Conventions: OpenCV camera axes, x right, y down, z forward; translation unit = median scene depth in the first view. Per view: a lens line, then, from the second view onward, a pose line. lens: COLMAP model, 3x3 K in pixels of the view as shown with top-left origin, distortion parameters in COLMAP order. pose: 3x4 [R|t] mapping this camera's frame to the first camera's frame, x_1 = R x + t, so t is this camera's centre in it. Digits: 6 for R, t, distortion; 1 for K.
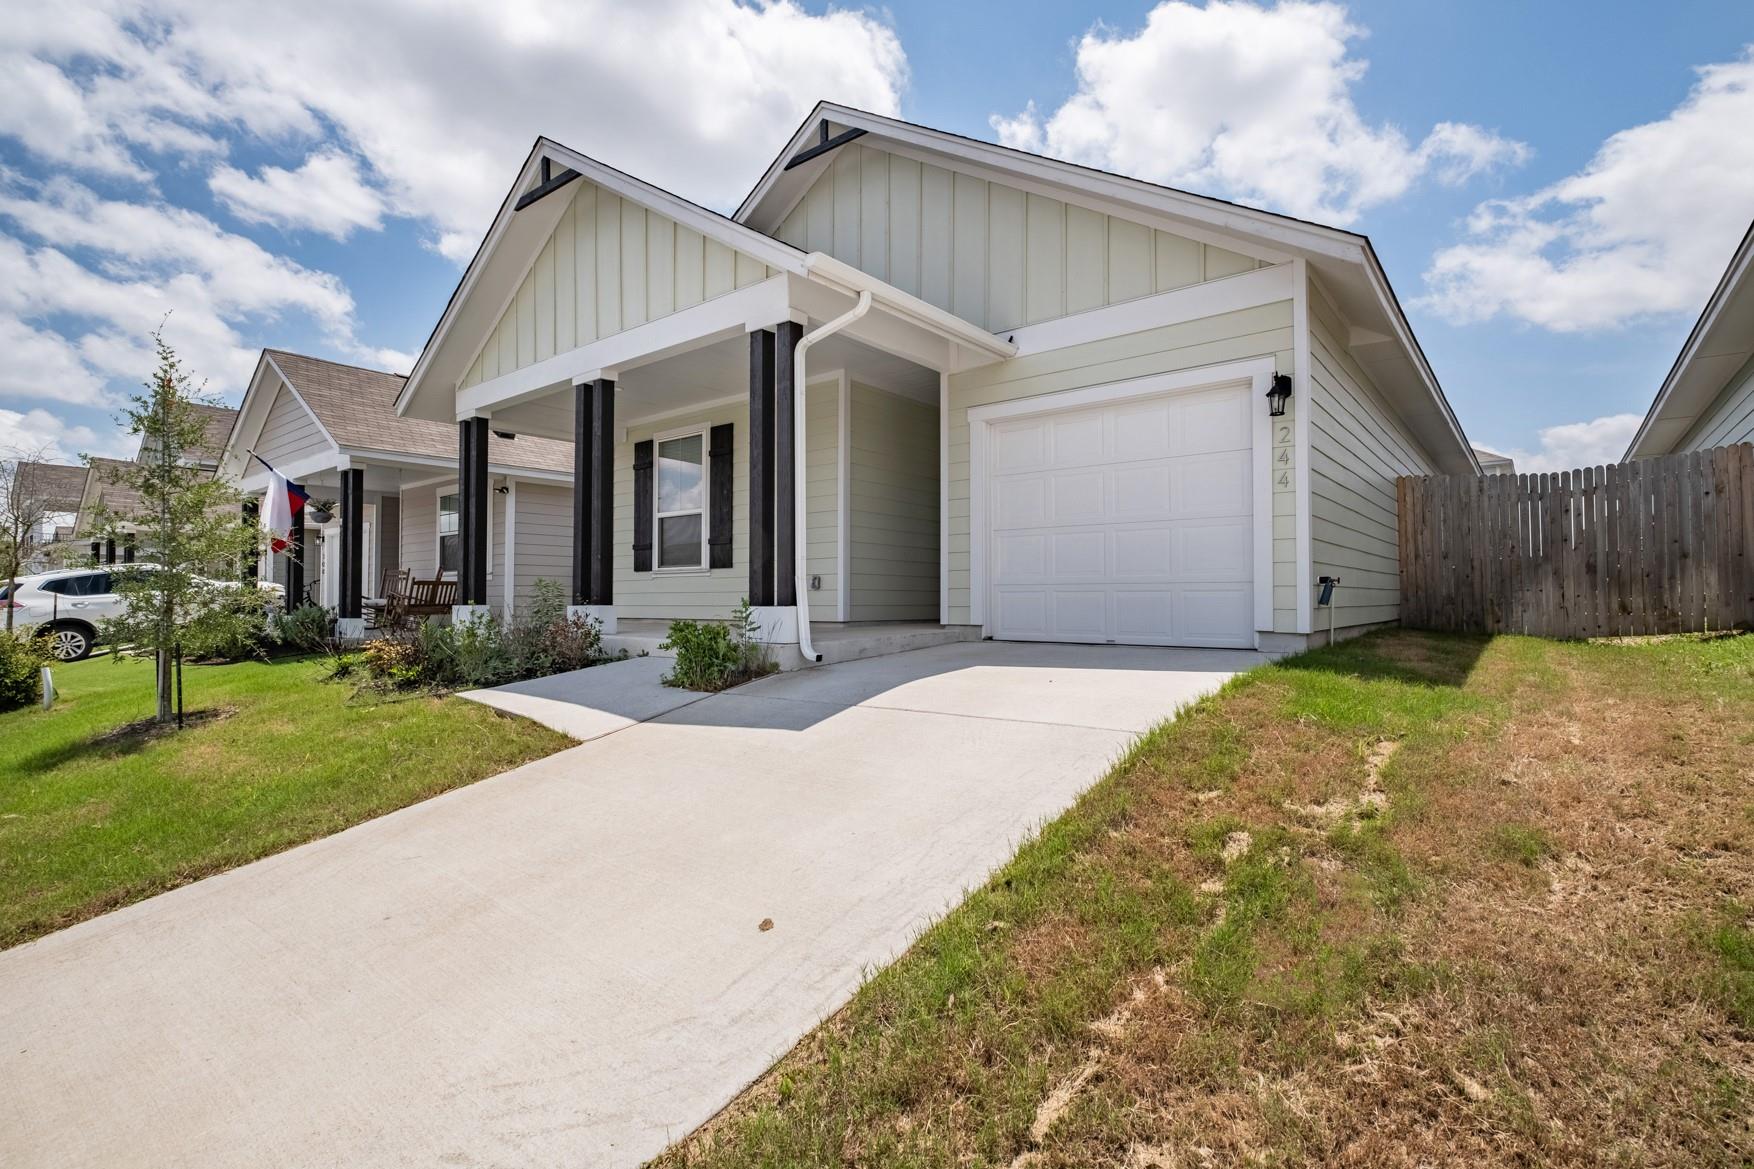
lens RADIAL K [[828.7, 0, 877.0], [0, 828.7, 584.5], [0, 0, 1]] dist [-0.000280, -0.000039]
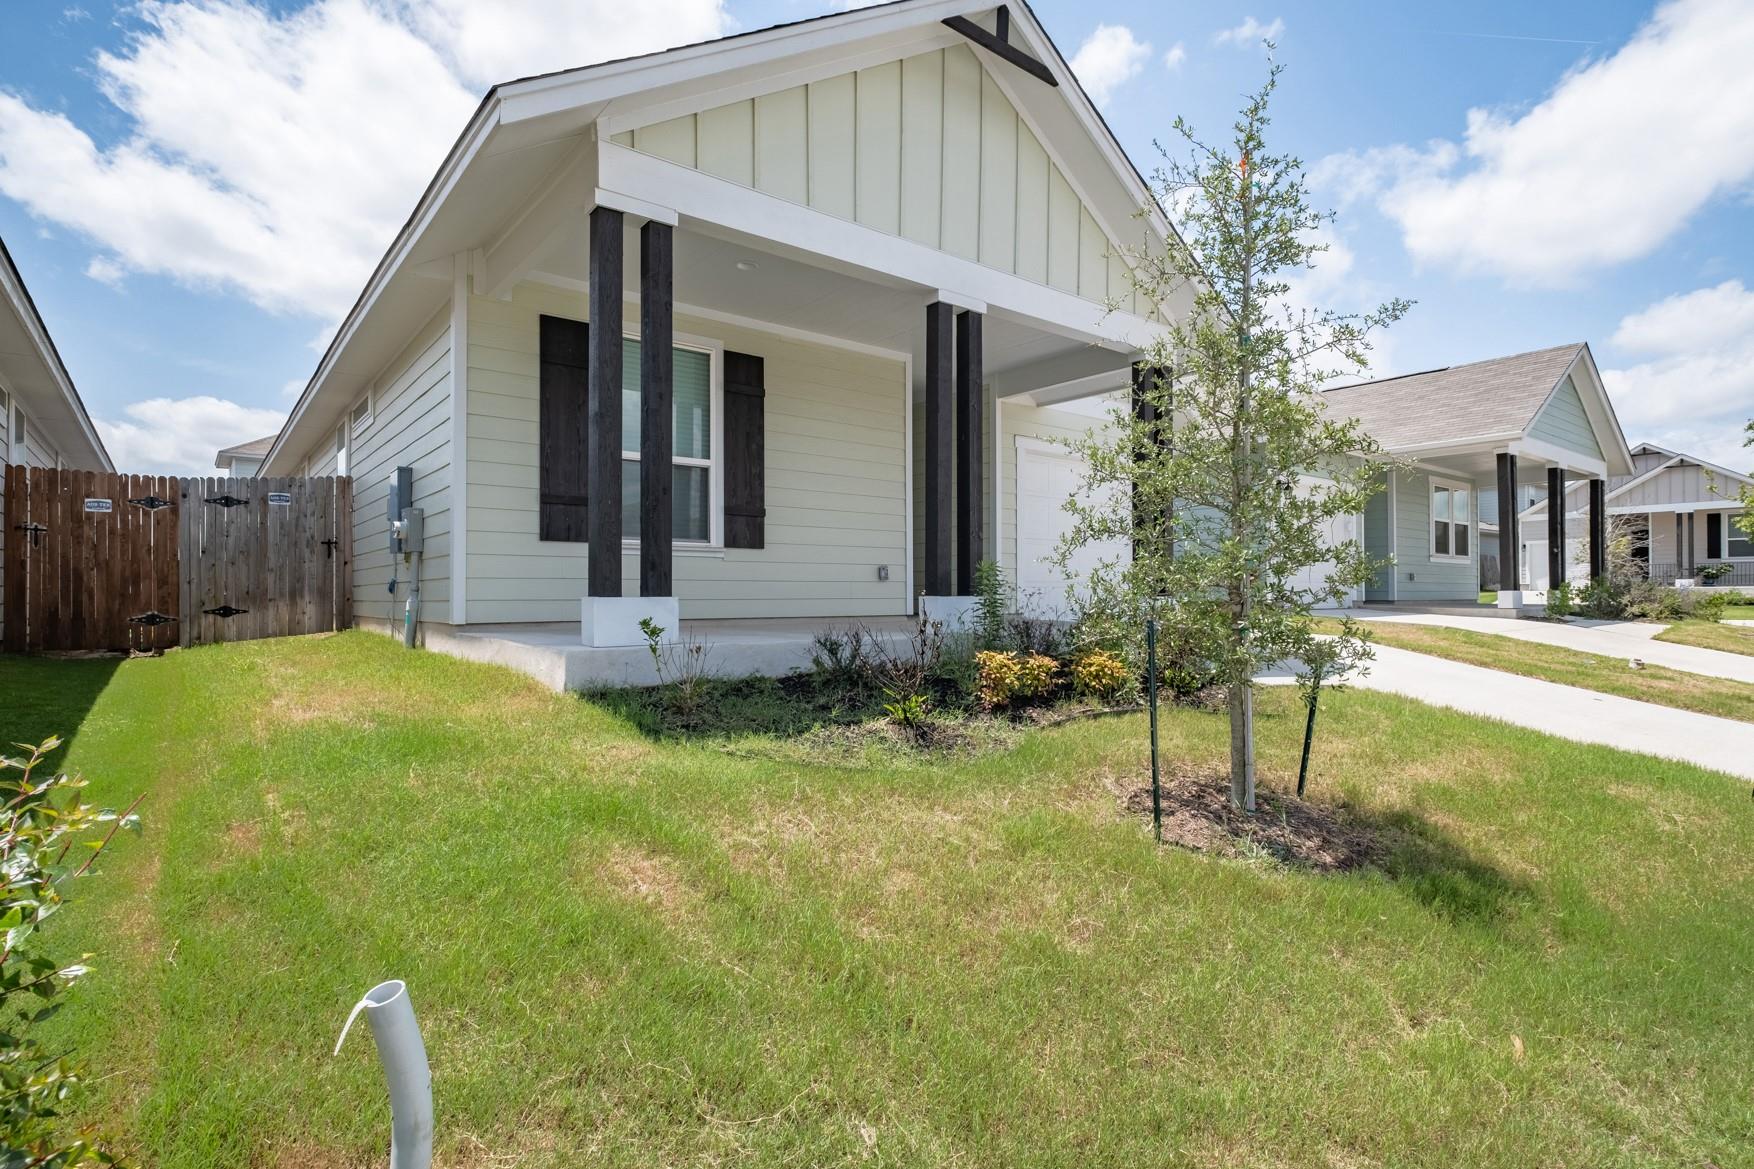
lens RADIAL K [[860.2, 0, 877.0], [0, 860.2, 584.5], [0, 0, 1]] dist [0.035880, 0.000126]
pose [[0.220459, 0.002863, 0.975392, -0.923316], [-0.018608, 0.999826, 0.001271, 0.010976], [-0.975219, -0.018430, 0.220474, 0.719002]]
